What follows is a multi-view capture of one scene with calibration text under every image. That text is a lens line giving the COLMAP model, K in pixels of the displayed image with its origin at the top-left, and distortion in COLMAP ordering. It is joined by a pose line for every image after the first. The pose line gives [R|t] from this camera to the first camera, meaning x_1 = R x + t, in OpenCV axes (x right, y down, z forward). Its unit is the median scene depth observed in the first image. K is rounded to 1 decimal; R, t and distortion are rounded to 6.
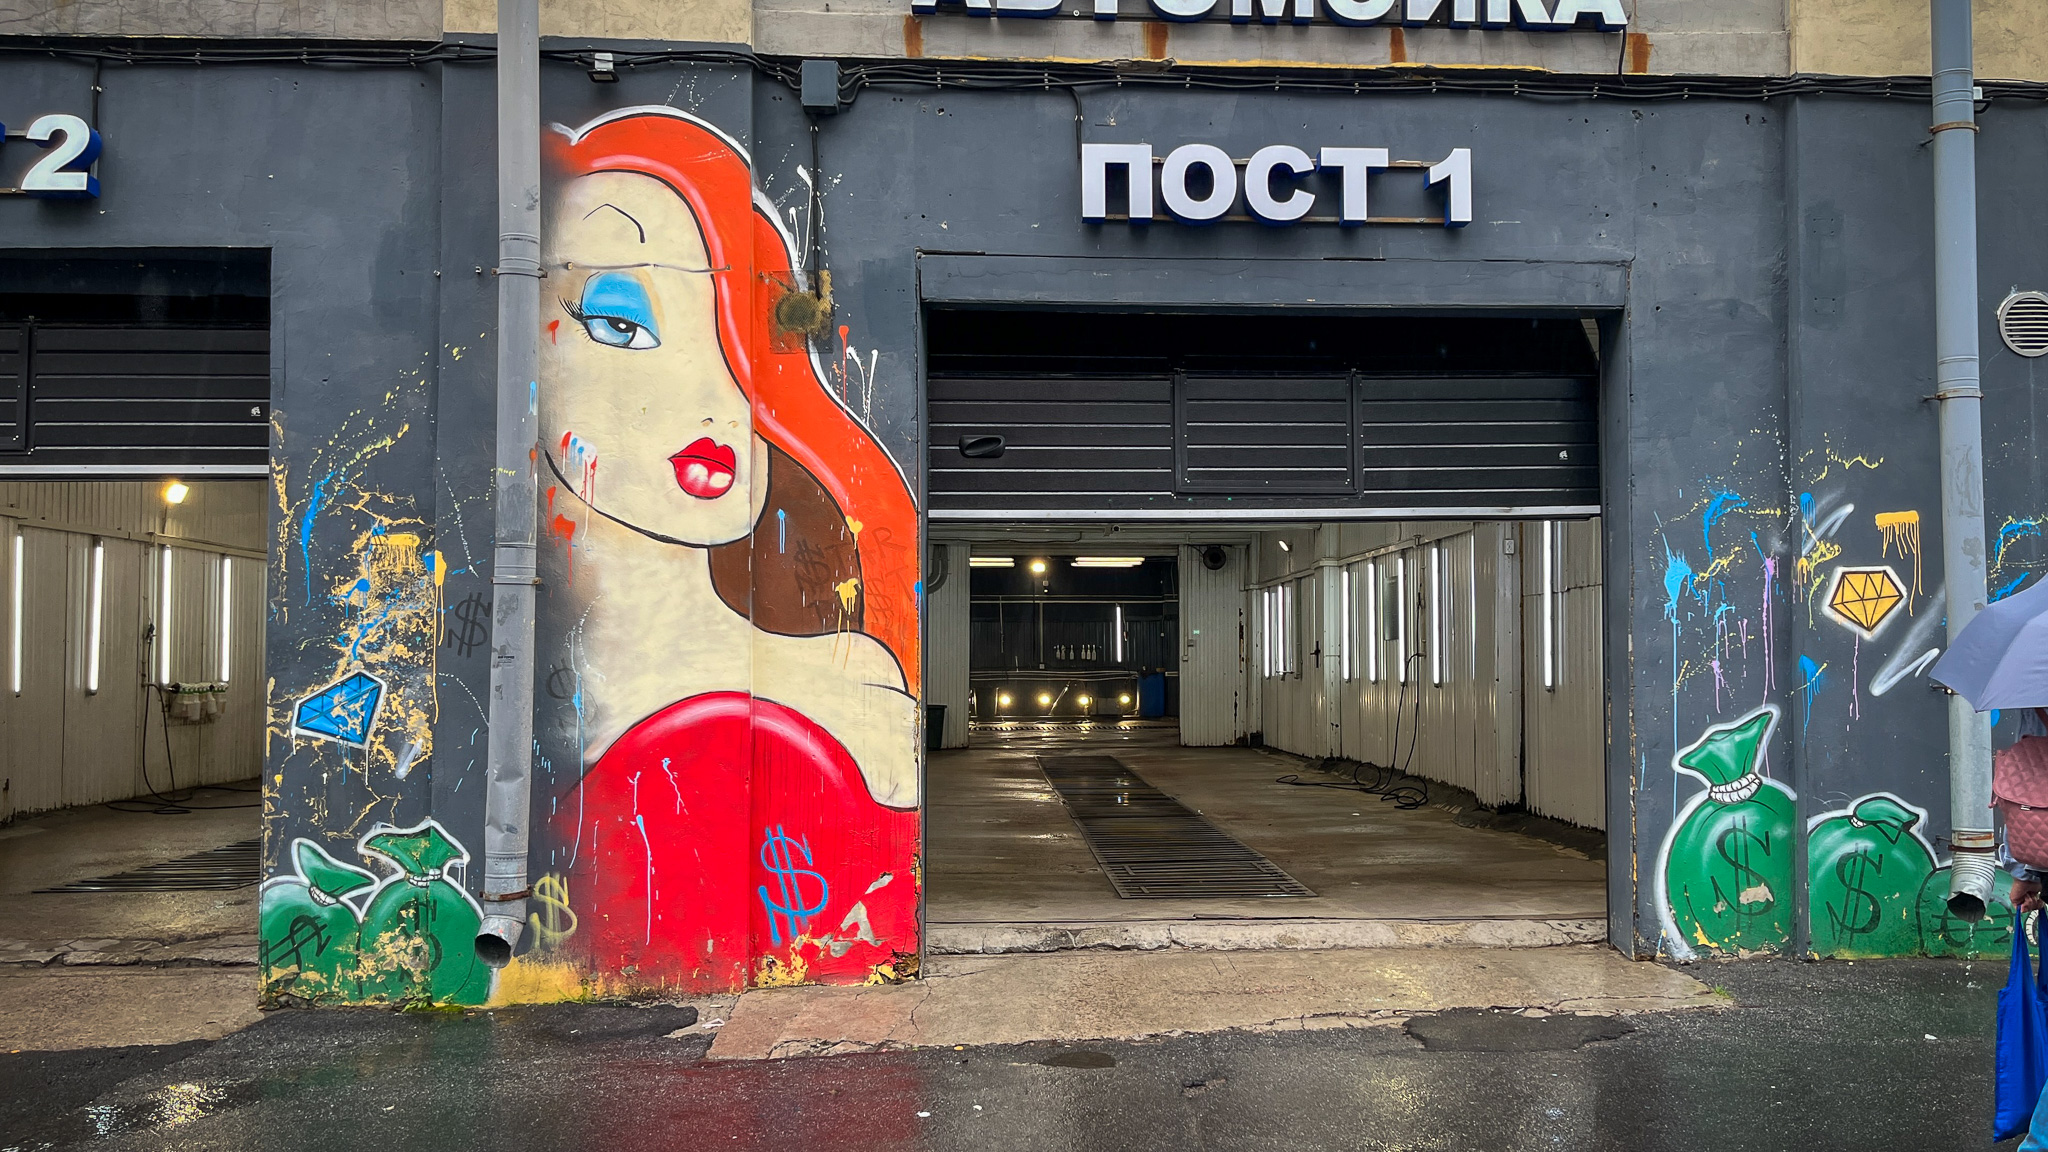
lens RADIAL K [[1641.1, 0, 1097.9], [0, 1641.1, 593.6], [0, 0, 1]] dist [0.047170, -0.072990]
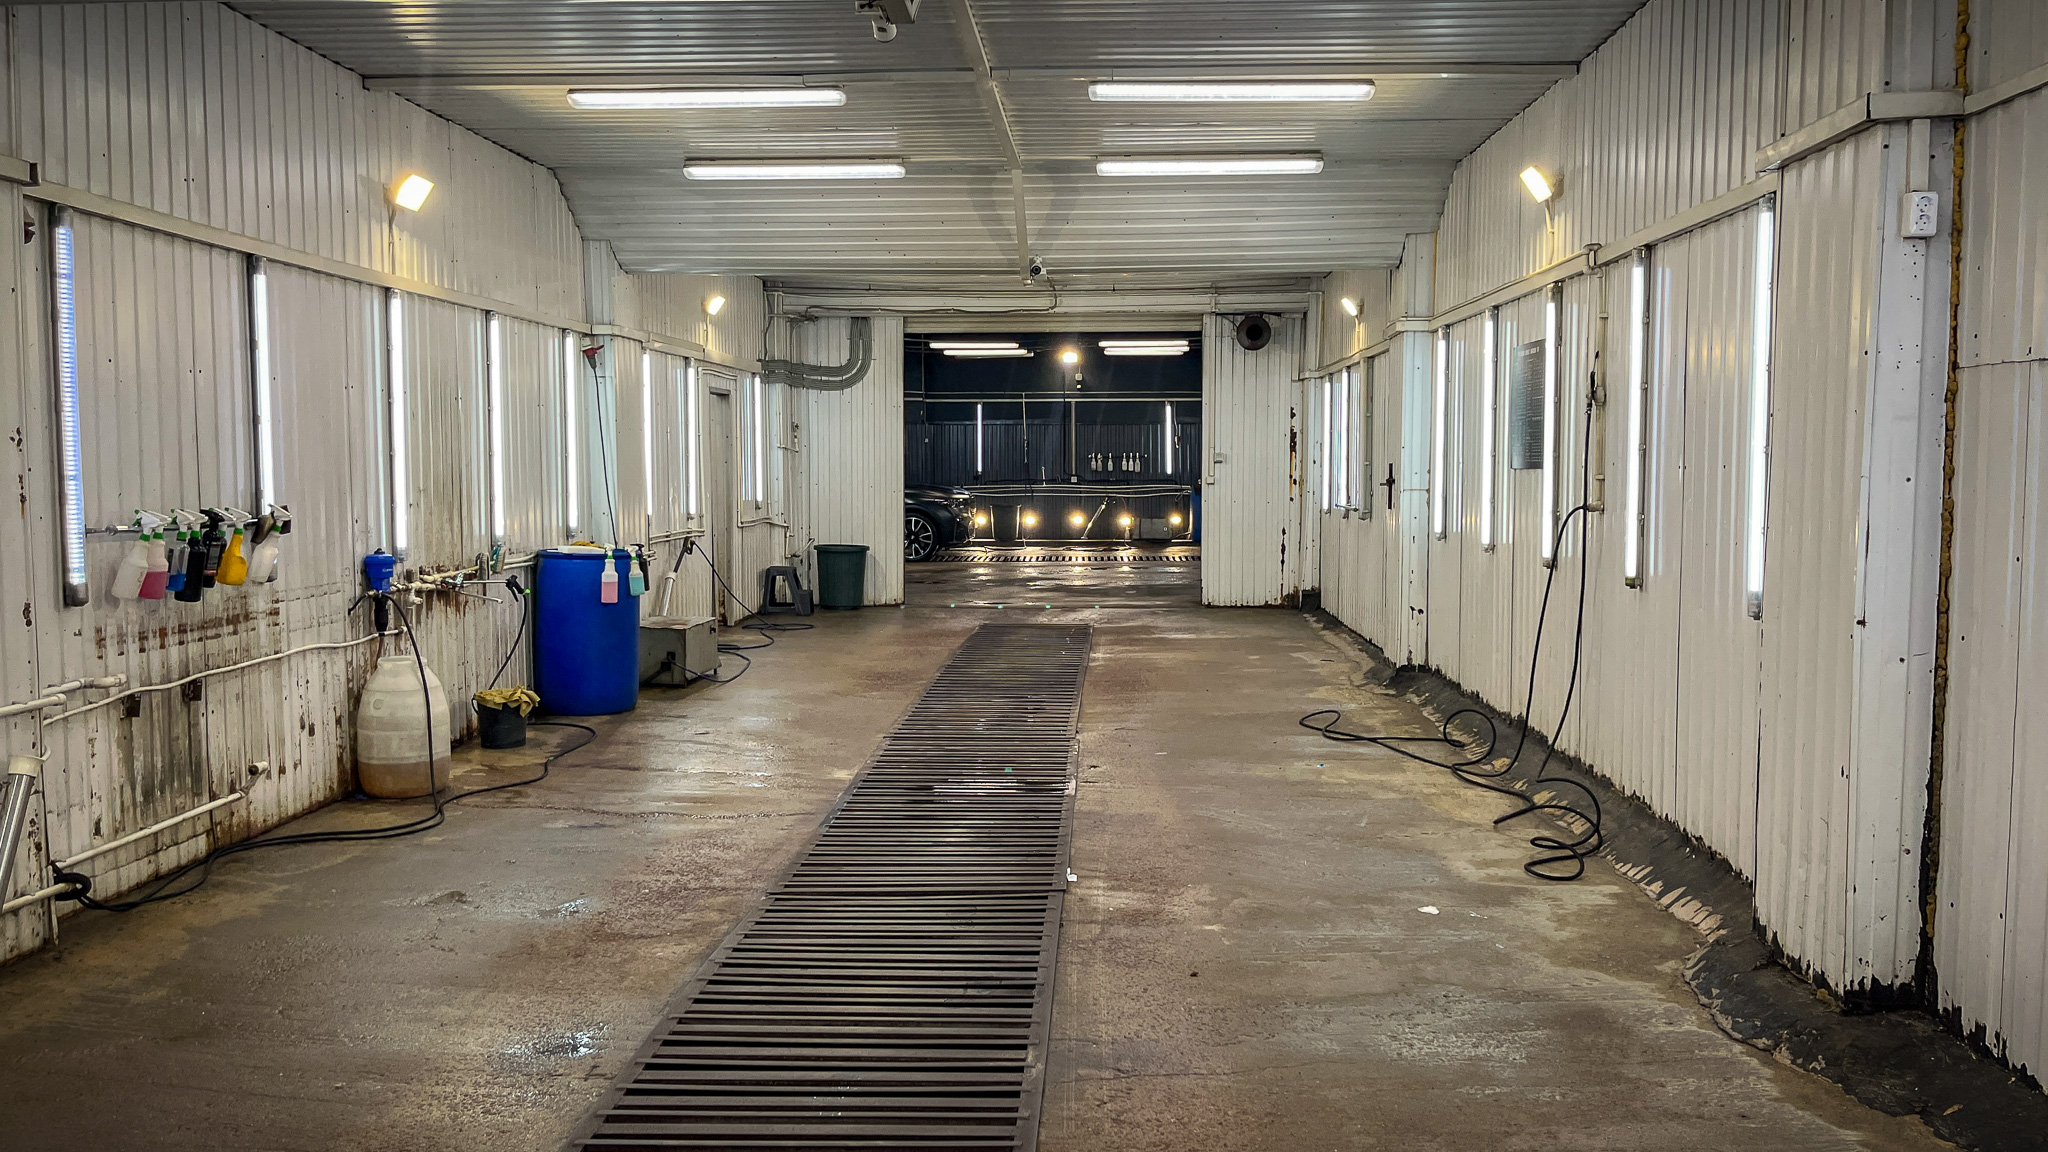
lens RADIAL K [[1556.4, 0, 1032.0], [0, 1556.4, 559.9], [0, 0, 1]] dist [0.084672, -0.181583]
pose [[0.992748, 0.008218, -0.119929, 0.199968], [0.004557, 0.994371, 0.105858, 0.010071], [0.120124, -0.105637, 0.987123, 1.169531]]
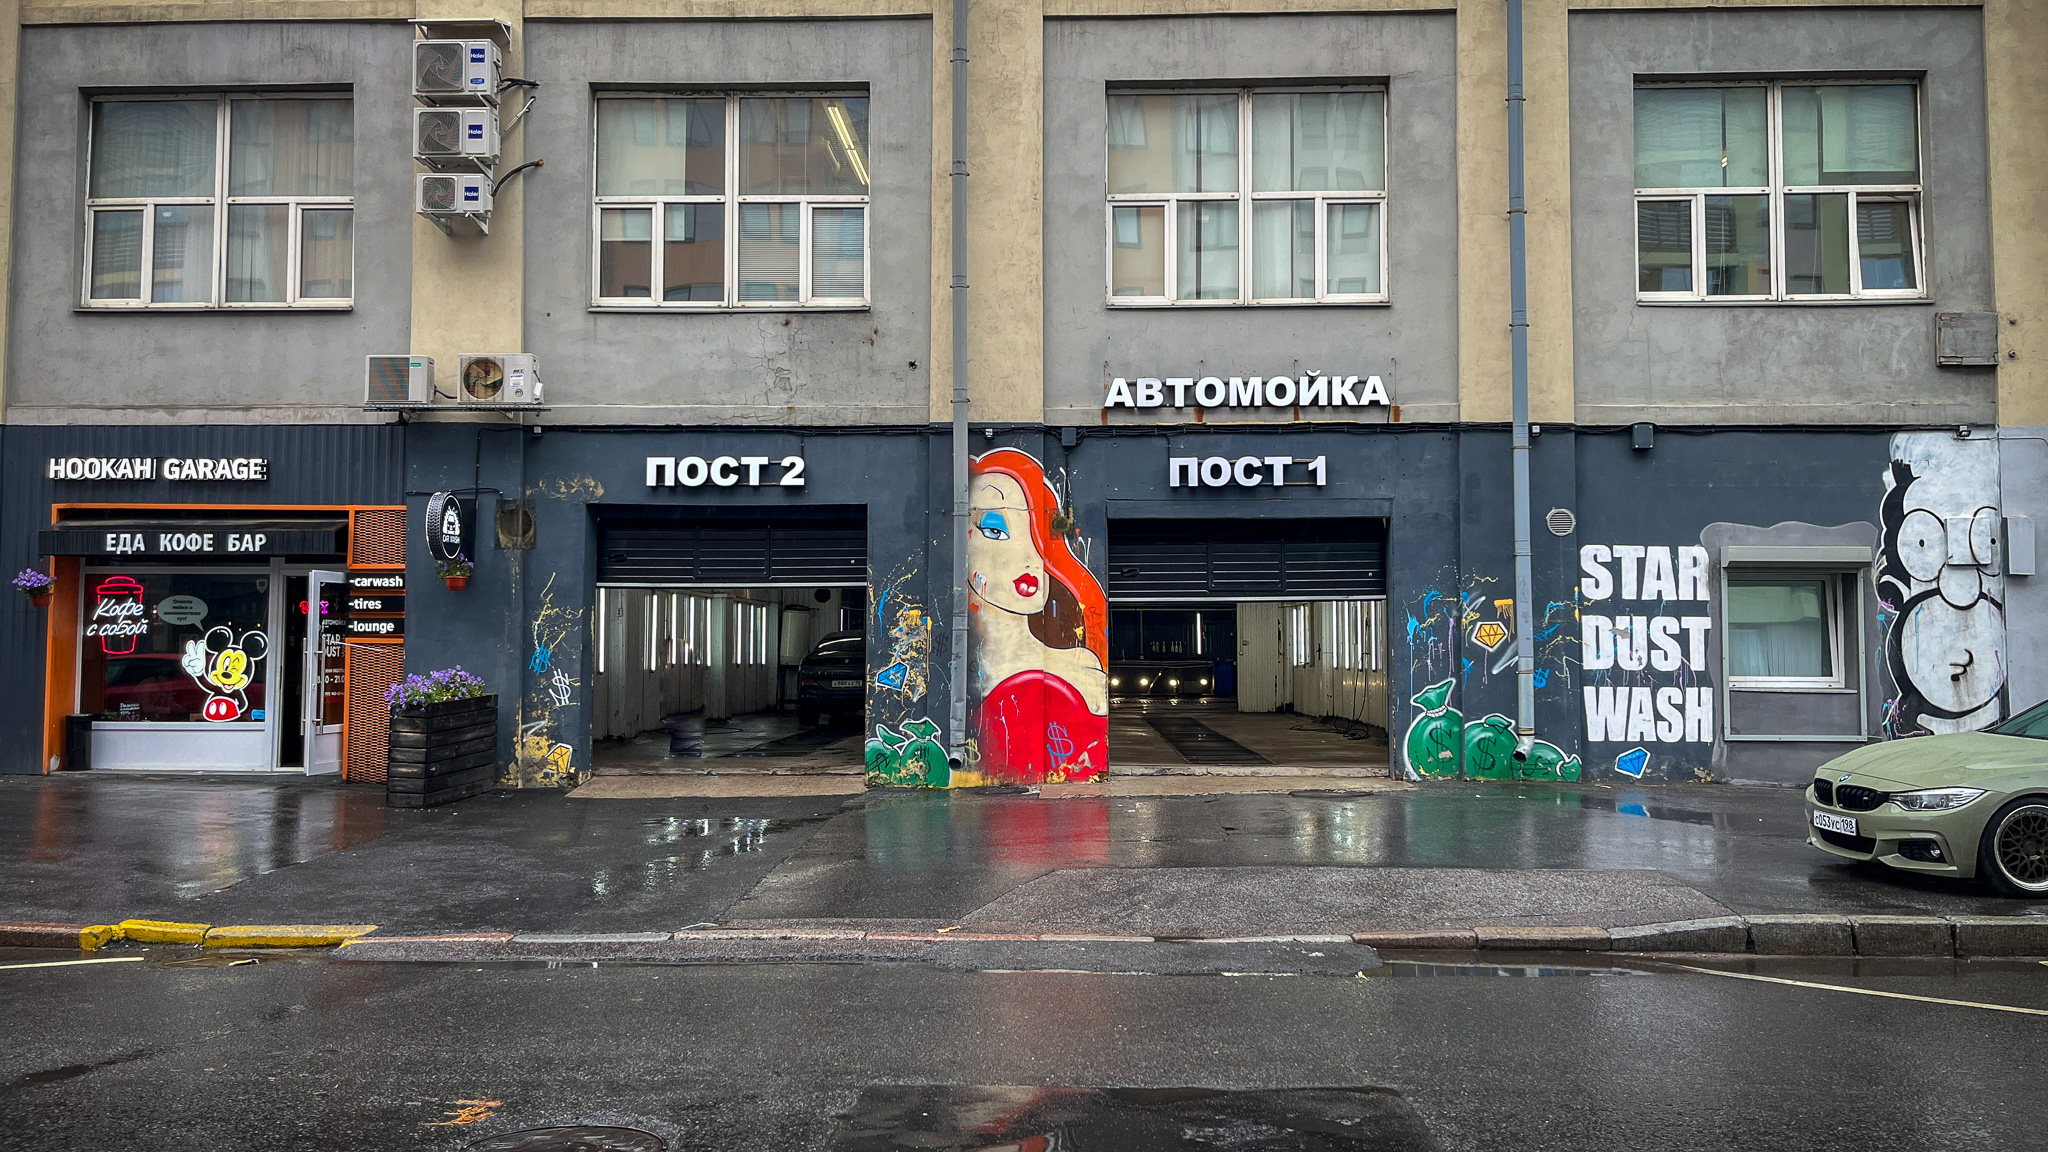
lens RADIAL K [[1556.4, 0, 1032.0], [0, 1556.4, 559.9], [0, 0, 1]] dist [0.084672, -0.181583]
pose [[0.995079, -0.002982, -0.099036, 0.016399], [0.001341, 0.999861, -0.016625, -0.074338], [0.099071, 0.016410, 0.994945, -1.463367]]
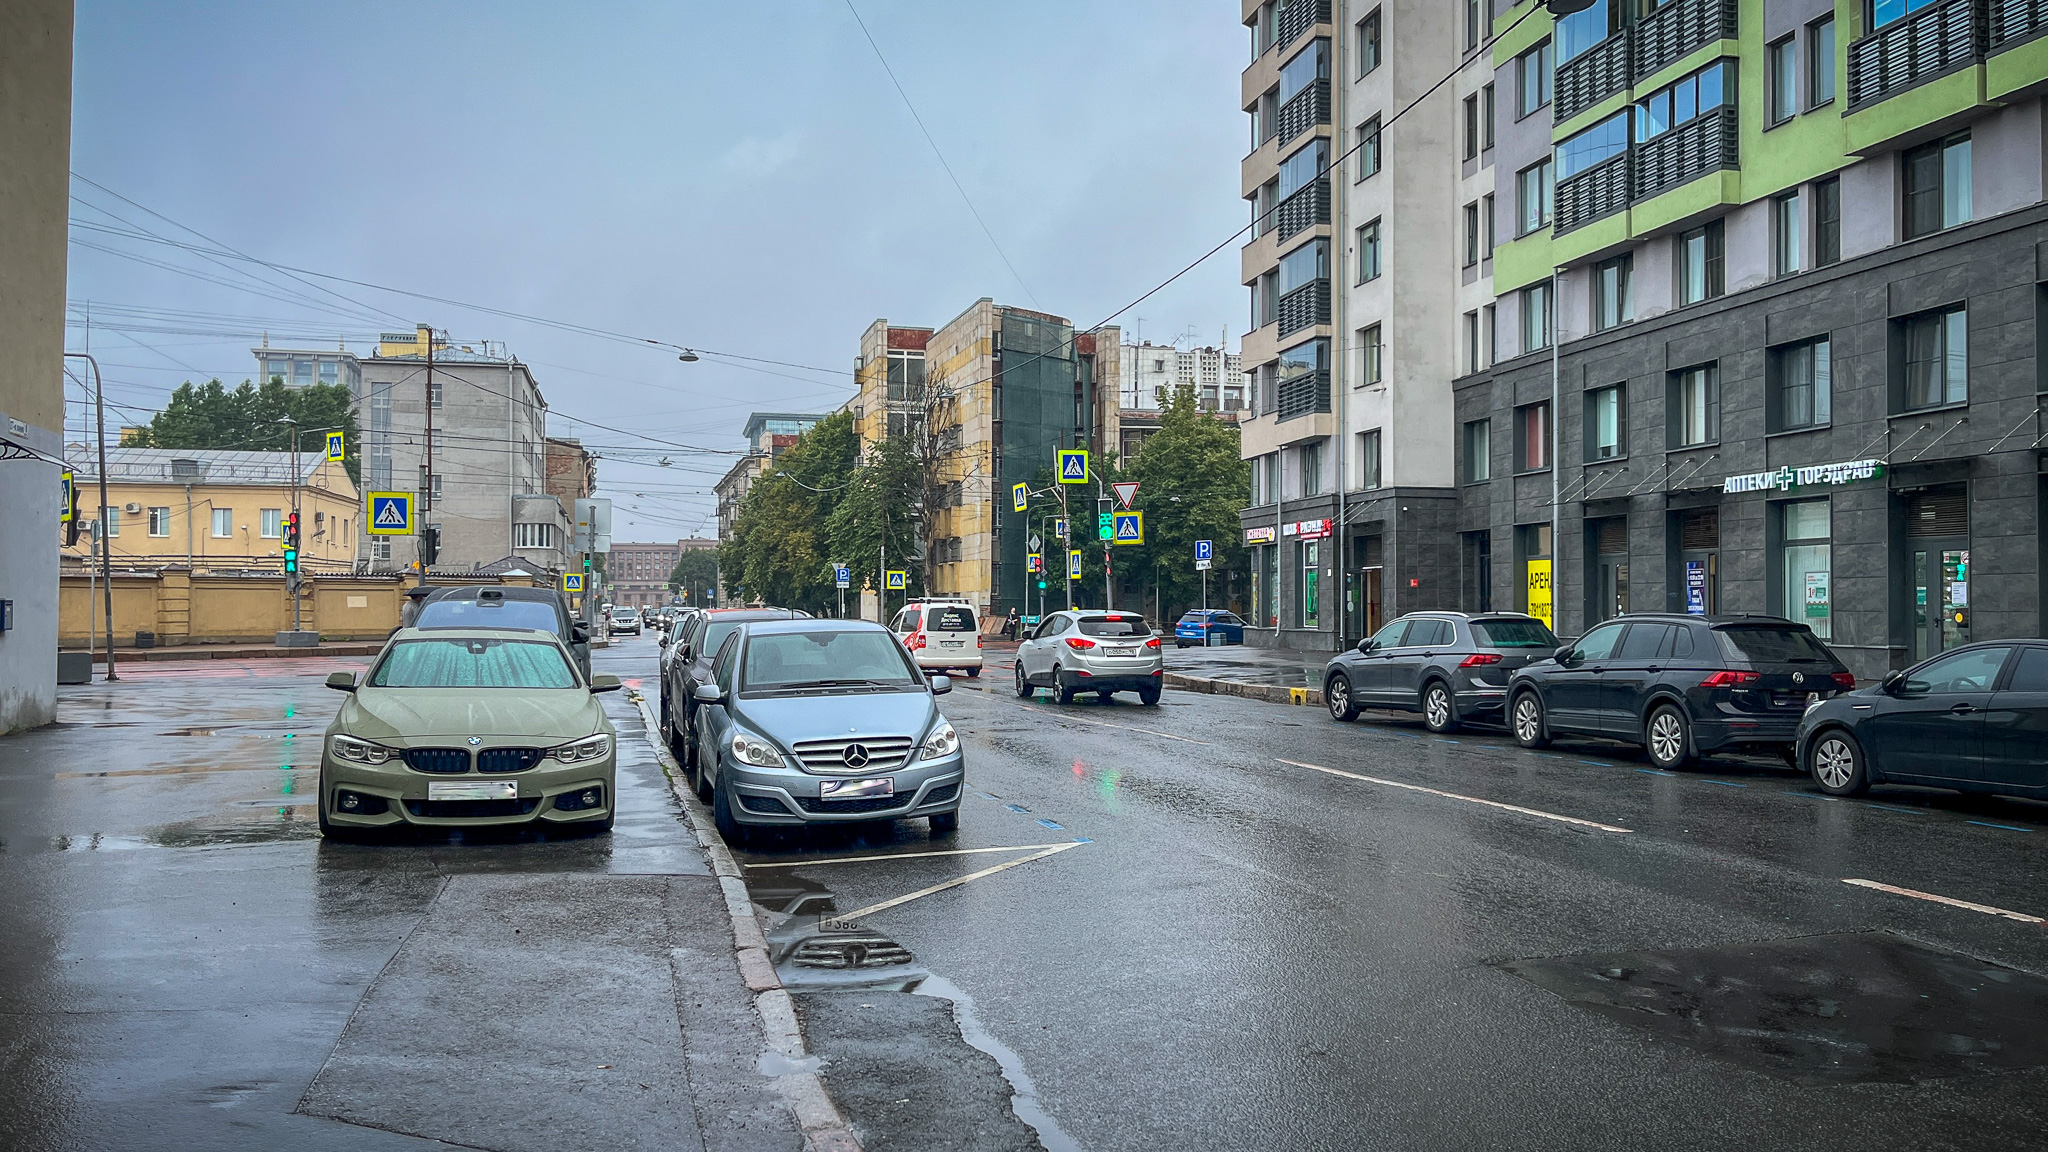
lens RADIAL K [[1556.4, 0, 1032.0], [0, 1556.4, 559.9], [0, 0, 1]] dist [0.084672, -0.181583]
pose [[-0.207856, 0.032093, 0.977633, -0.861771], [-0.036040, 0.998532, -0.040441, -0.007099], [-0.977495, -0.043640, -0.206394, 0.004783]]
